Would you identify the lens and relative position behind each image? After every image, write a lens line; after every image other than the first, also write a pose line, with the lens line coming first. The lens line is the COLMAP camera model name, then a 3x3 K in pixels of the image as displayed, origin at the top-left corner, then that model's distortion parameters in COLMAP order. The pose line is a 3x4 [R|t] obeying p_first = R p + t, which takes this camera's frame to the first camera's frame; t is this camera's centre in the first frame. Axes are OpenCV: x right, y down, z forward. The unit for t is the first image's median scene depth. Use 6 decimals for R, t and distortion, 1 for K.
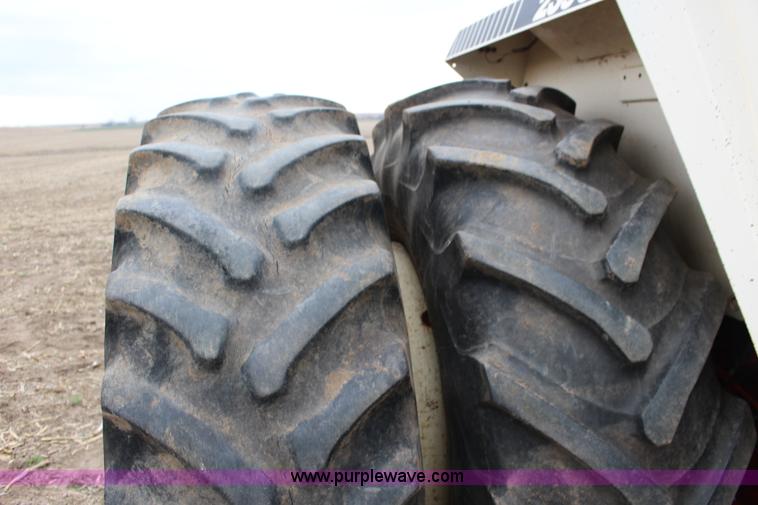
lens RADIAL K [[627.3, 0, 383.0], [0, 627.3, 257.2], [0, 0, 1]] dist [-0.158139, 0.123529]
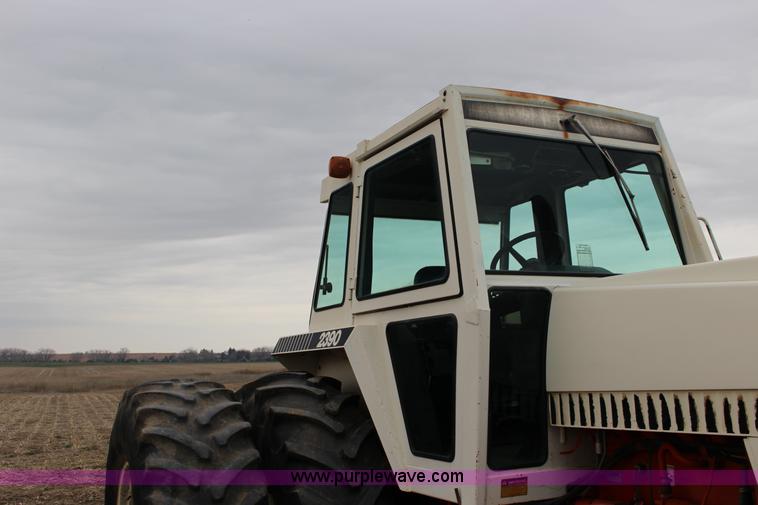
lens RADIAL K [[786.2, 0, 379.0], [0, 786.2, 252.5], [0, 0, 1]] dist [-0.115702, 0.033802]
pose [[0.966167, 0.033649, 0.255711, -0.337957], [0.058027, 0.937676, -0.342632, 0.339776], [-0.251303, 0.345878, 0.903999, -2.165856]]
